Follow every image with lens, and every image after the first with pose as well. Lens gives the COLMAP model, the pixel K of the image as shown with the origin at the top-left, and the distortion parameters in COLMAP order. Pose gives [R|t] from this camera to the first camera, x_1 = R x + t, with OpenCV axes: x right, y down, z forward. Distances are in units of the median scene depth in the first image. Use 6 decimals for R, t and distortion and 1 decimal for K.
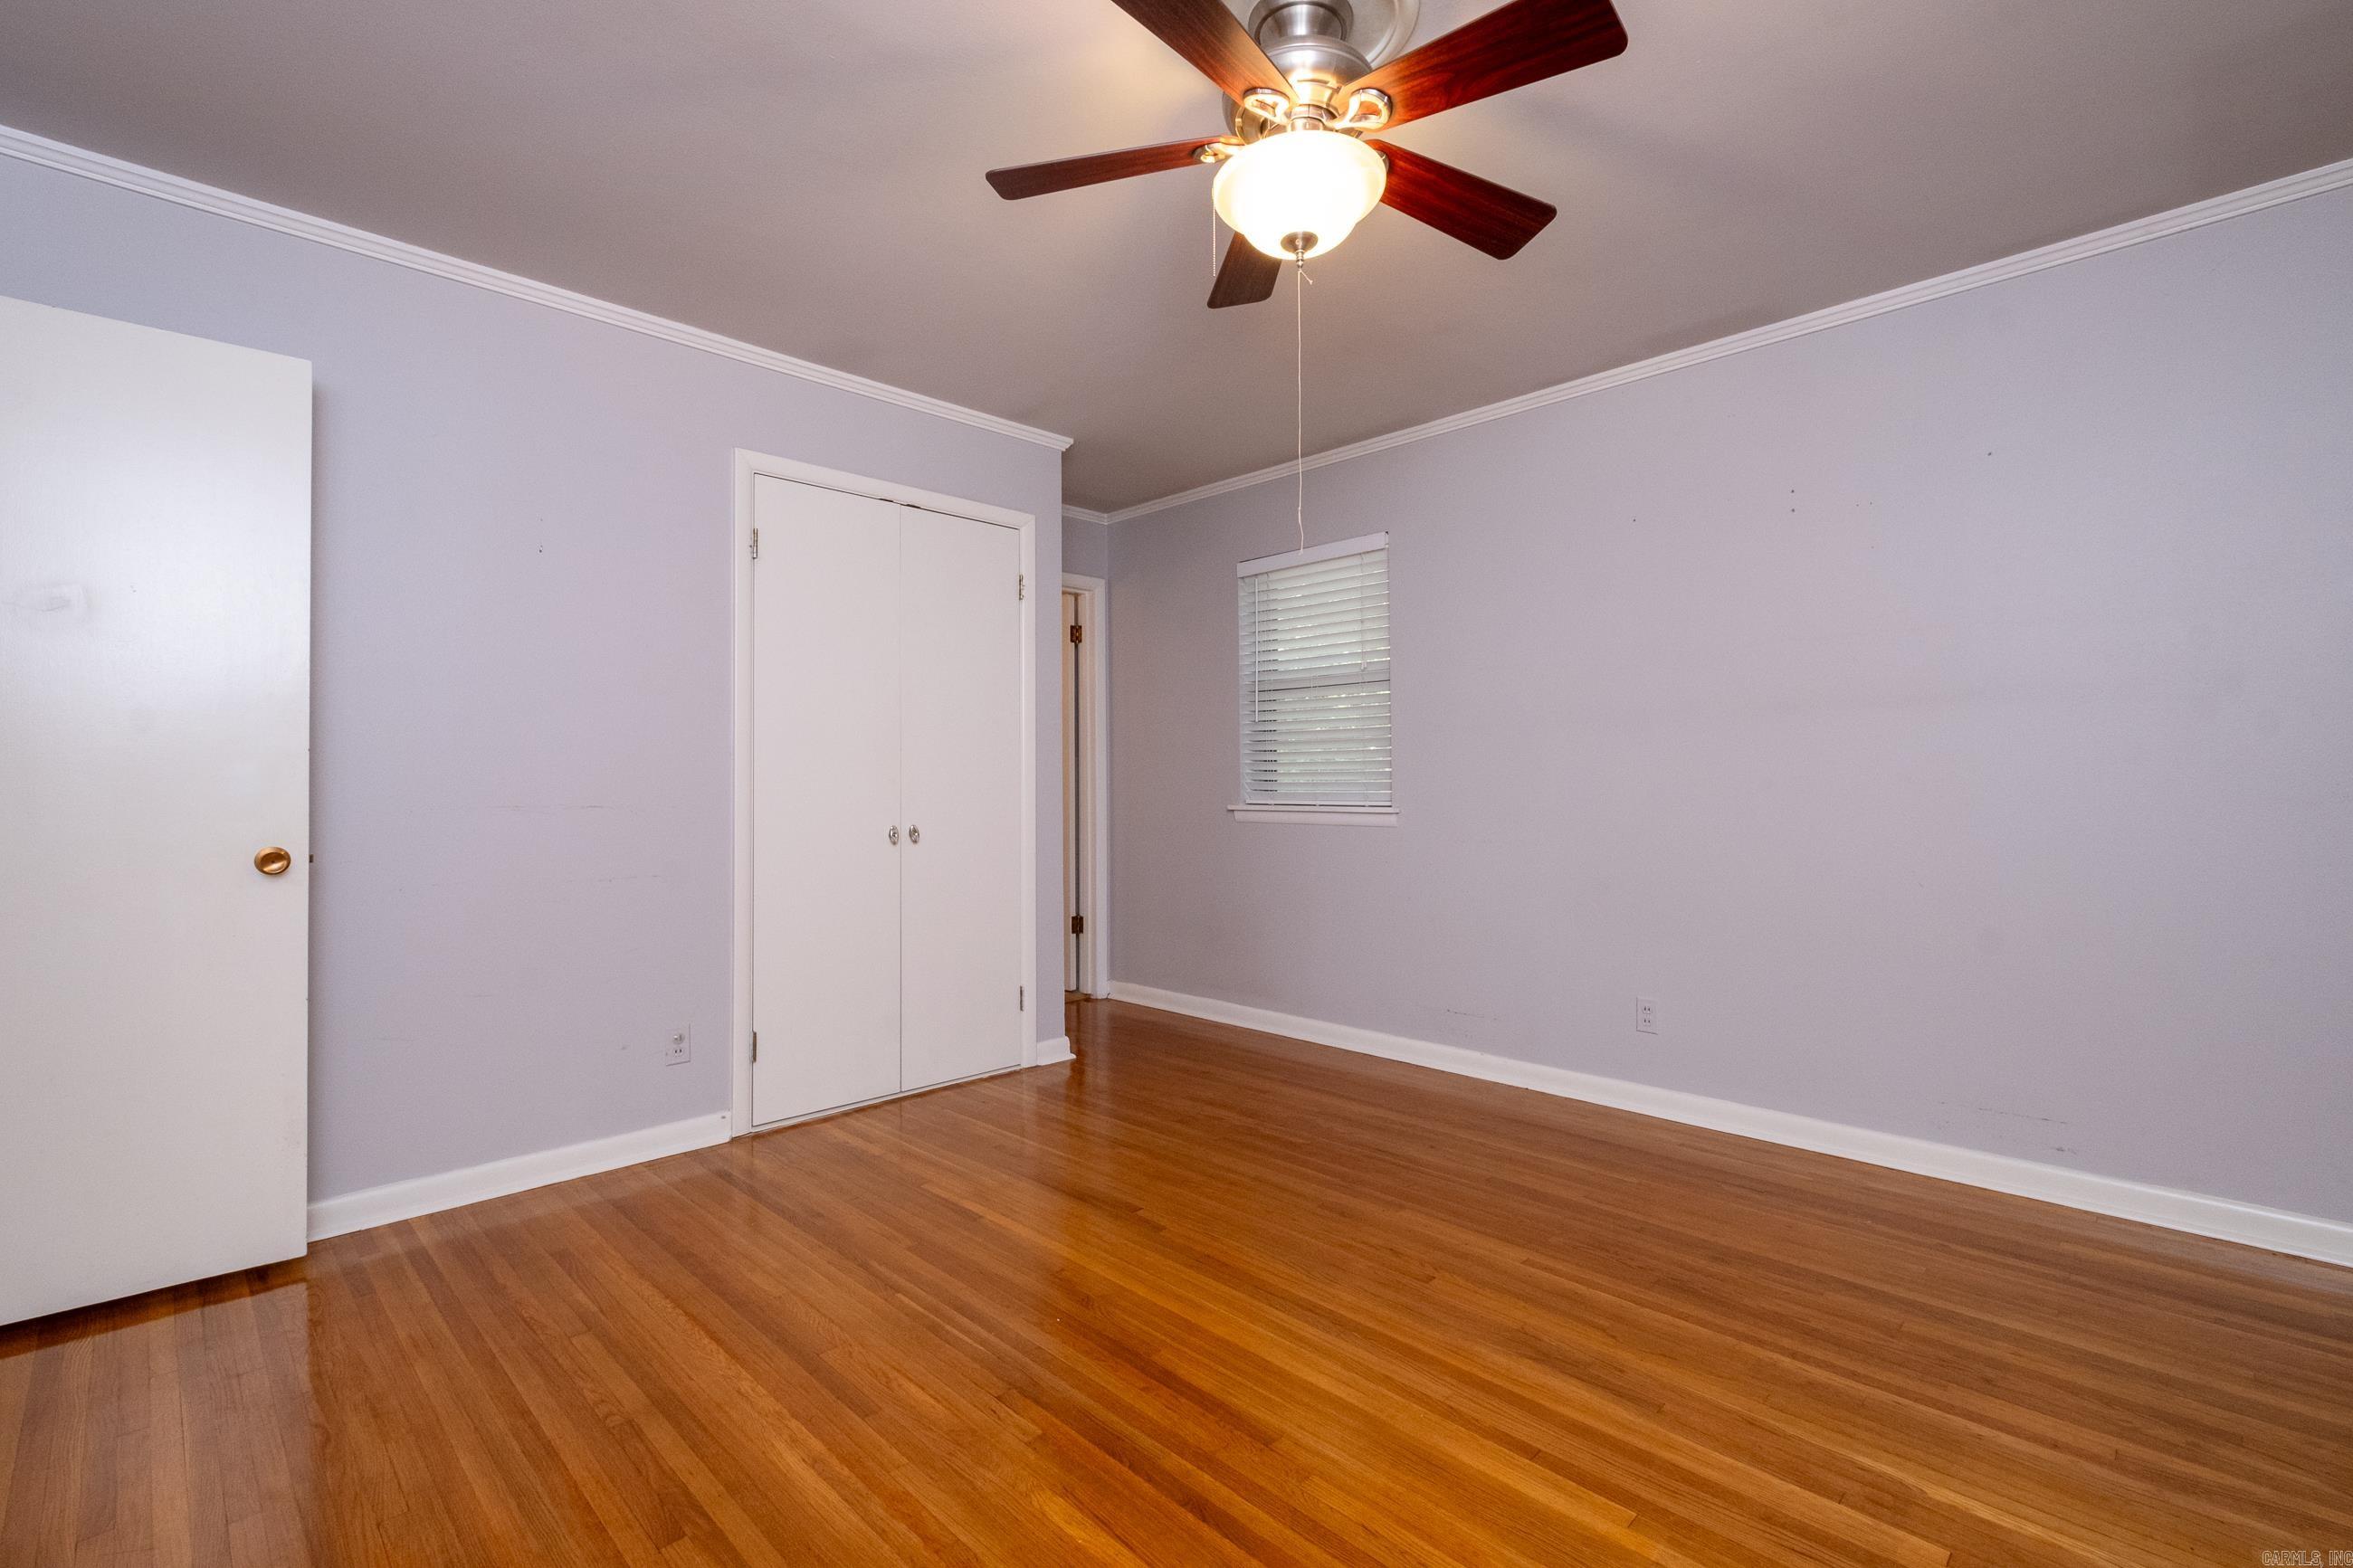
lens RADIAL K [[1035.7, 0, 1176.3], [0, 1035.7, 758.1], [0, 0, 1]] dist [-0.001910, -0.000278]
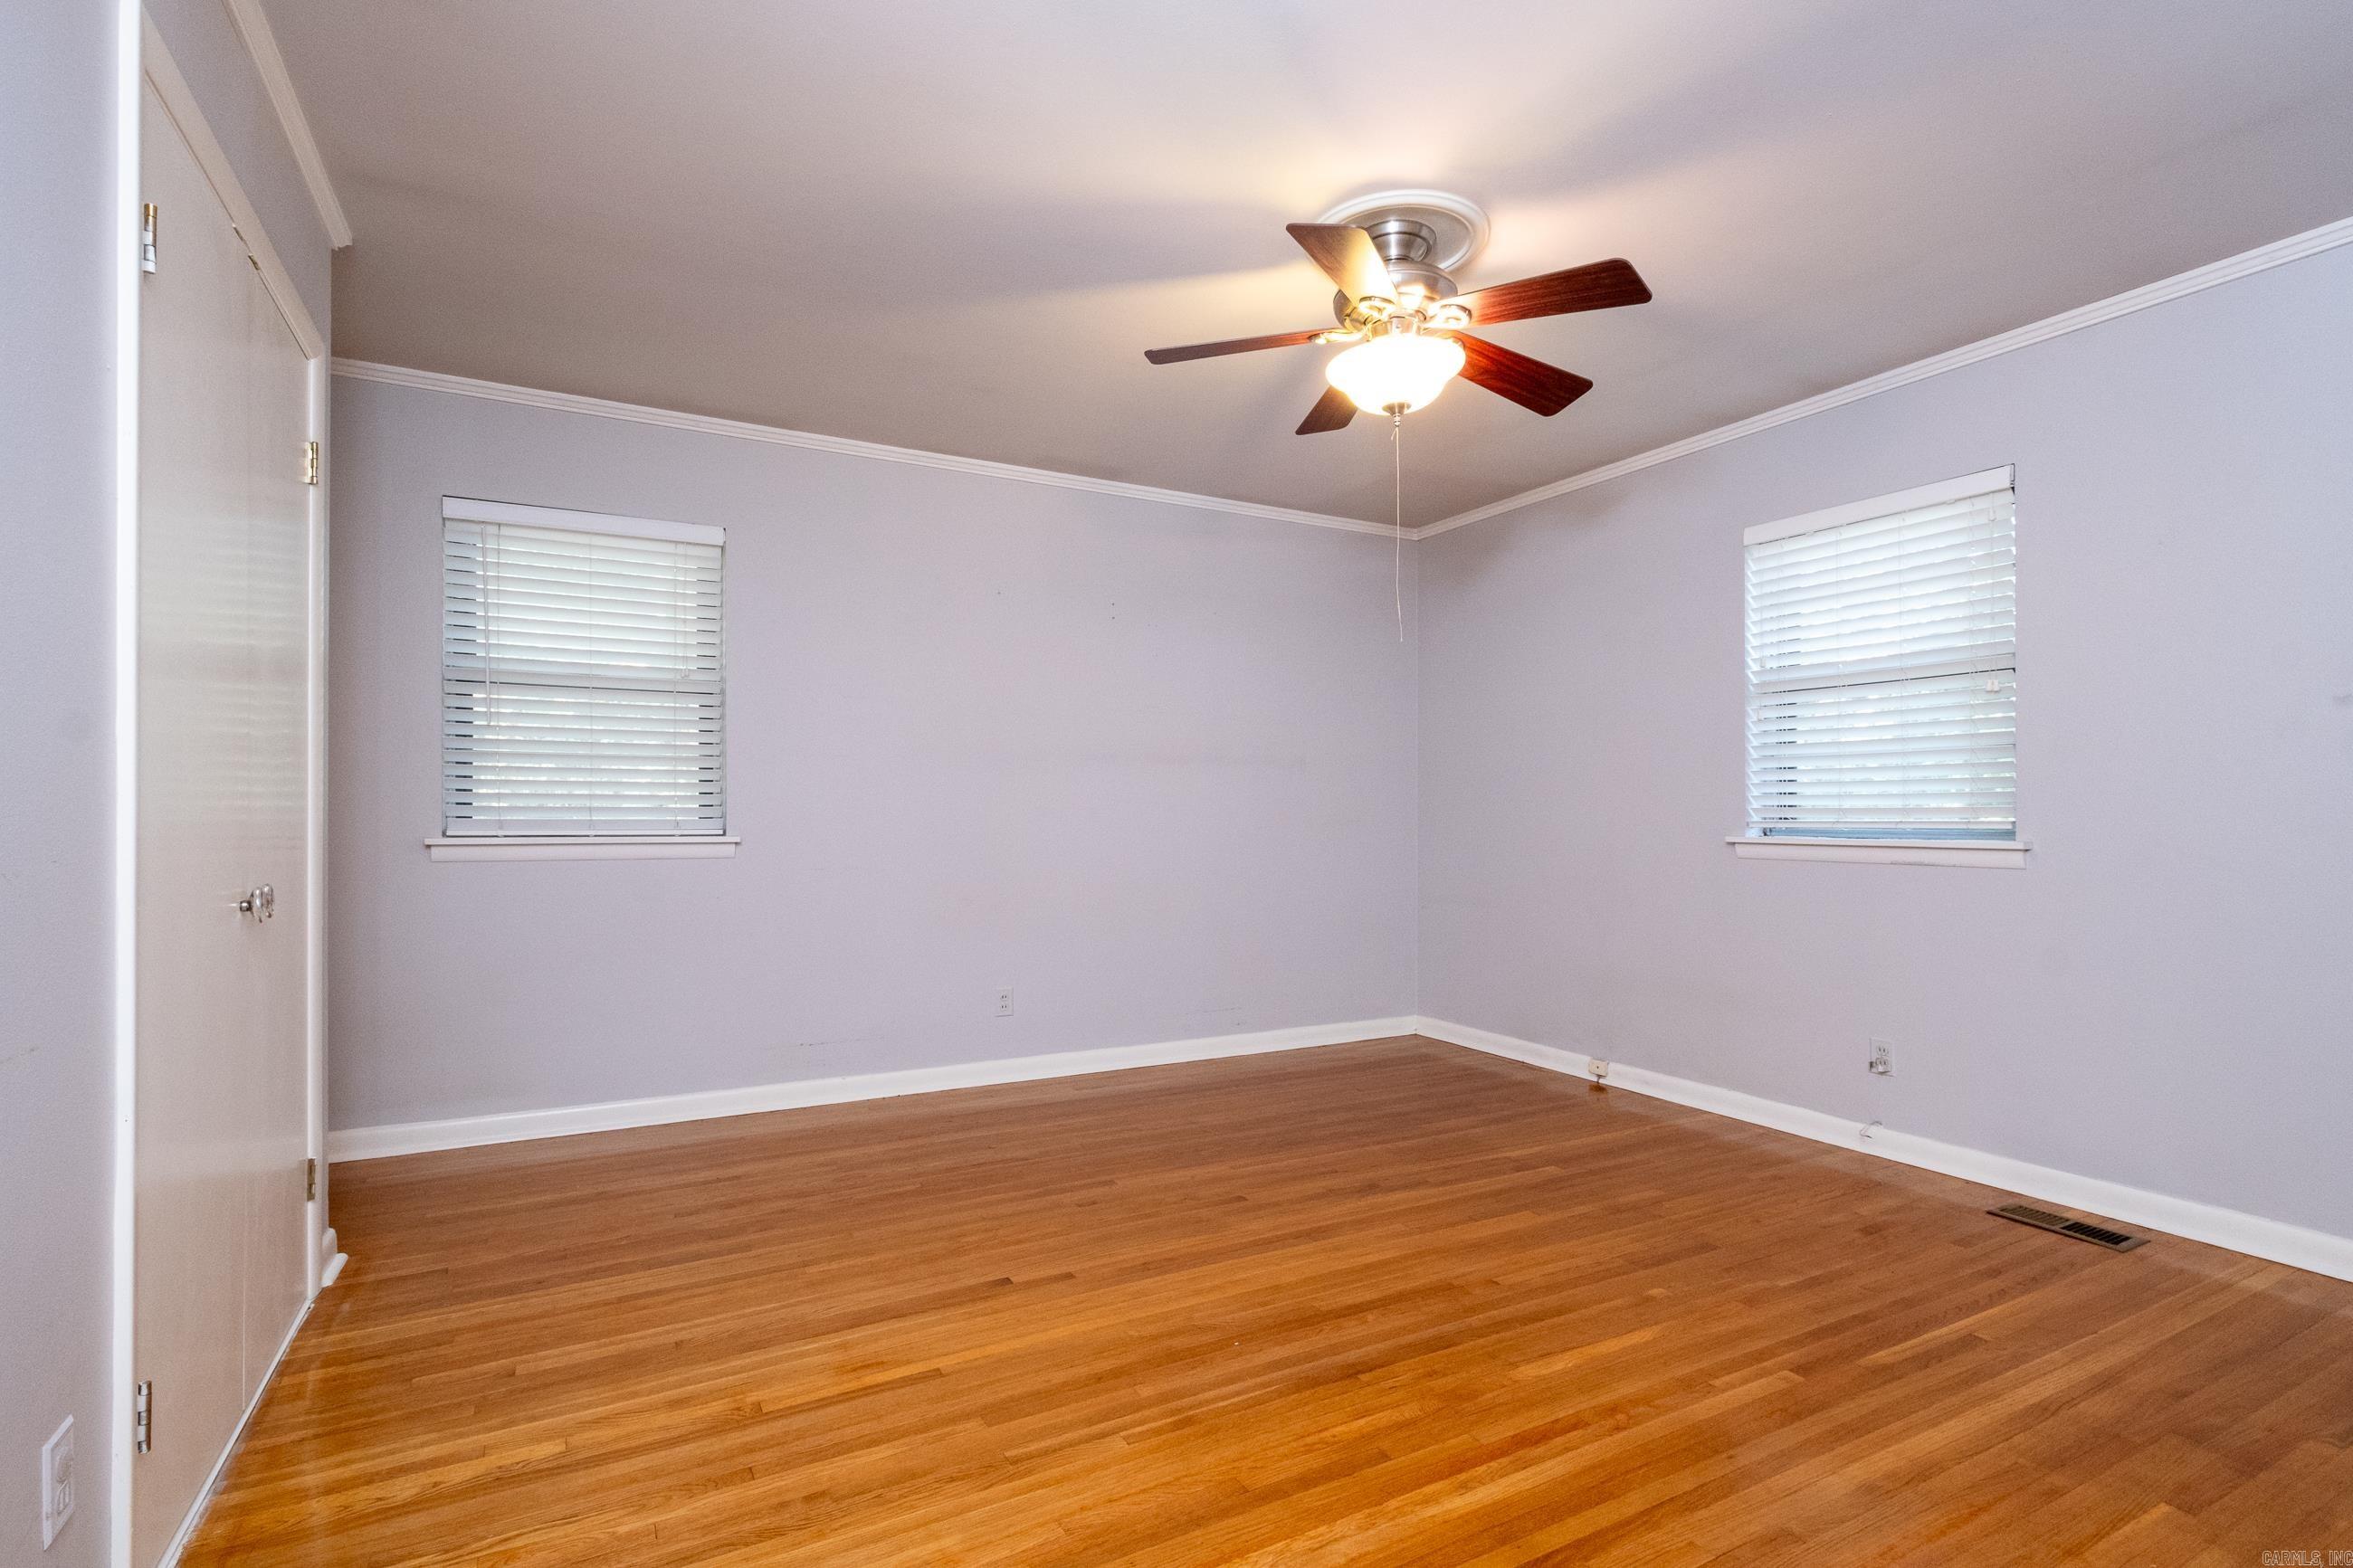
lens RADIAL K [[1054.0, 0, 1125.6], [0, 1054.0, 779.1], [0, 0, 1]] dist [-0.001215, -0.000212]
pose [[0.318269, 0.035527, 0.947335, -1.010573], [-0.029427, 0.999186, -0.027585, 0.024433], [-0.947544, -0.019098, 0.319055, 0.699972]]
